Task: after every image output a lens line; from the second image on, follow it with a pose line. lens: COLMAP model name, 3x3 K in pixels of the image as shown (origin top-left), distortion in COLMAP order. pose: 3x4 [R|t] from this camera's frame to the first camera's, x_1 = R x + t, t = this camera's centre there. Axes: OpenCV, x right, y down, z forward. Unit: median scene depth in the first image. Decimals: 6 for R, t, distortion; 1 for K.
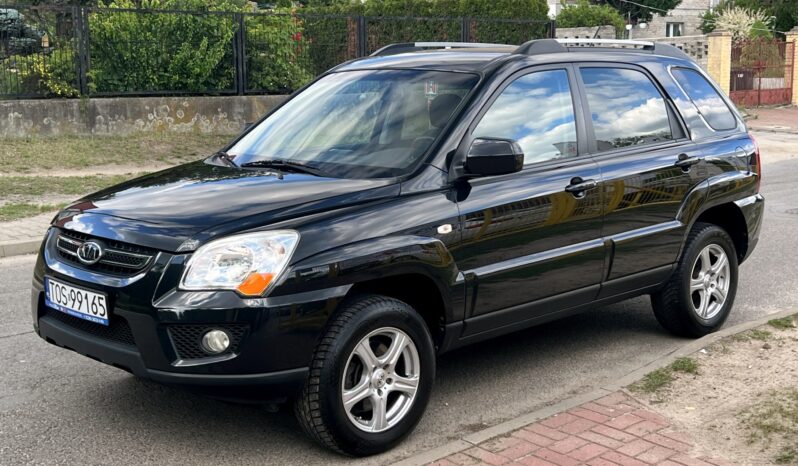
lens RADIAL K [[1050.2, 0, 410.6], [0, 1050.2, 234.2], [0, 0, 1]] dist [0.180345, -0.466274]
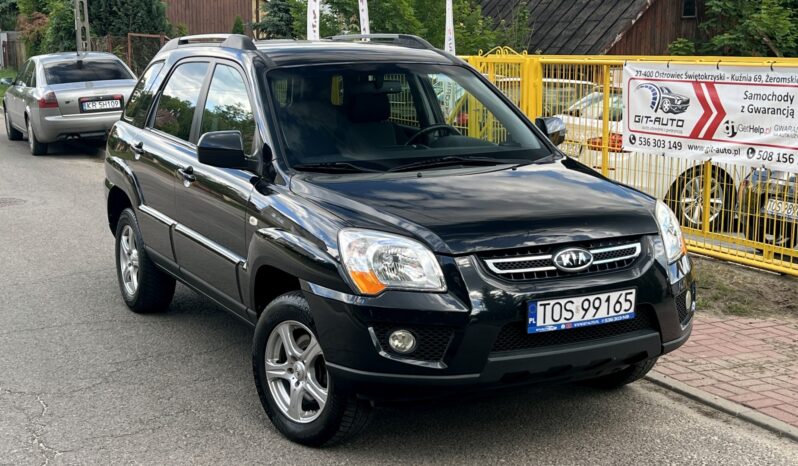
lens RADIAL K [[1102.7, 0, 399.0], [0, 1102.7, 244.9], [0, 0, 1]] dist [0.229642, -0.773144]
pose [[0.288623, -0.172709, 0.941737, -1.277875], [0.156953, 0.978825, 0.131408, -0.151080], [-0.944491, 0.109881, 0.309618, 0.829280]]
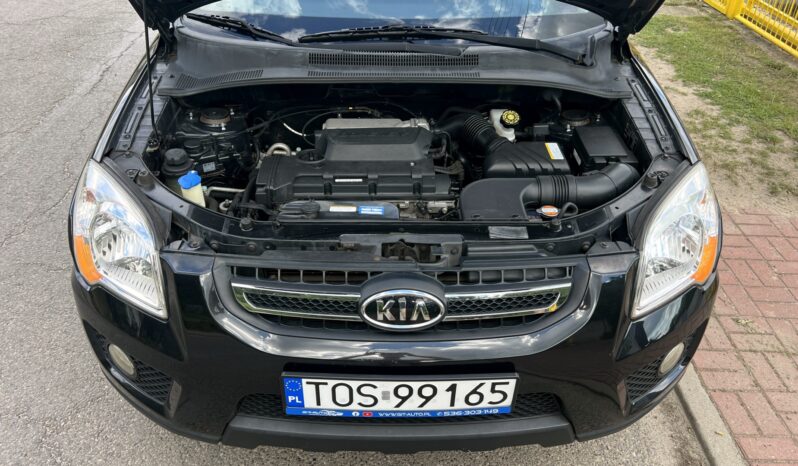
lens RADIAL K [[626.3, 0, 392.8], [0, 626.3, 233.8], [0, 0, 1]] dist [0.045217, -0.046366]
pose [[0.694188, -0.401539, 0.597385, -0.471853], [0.100746, 0.875972, 0.471723, -0.162252], [-0.712708, -0.267280, 0.648543, 0.803869]]
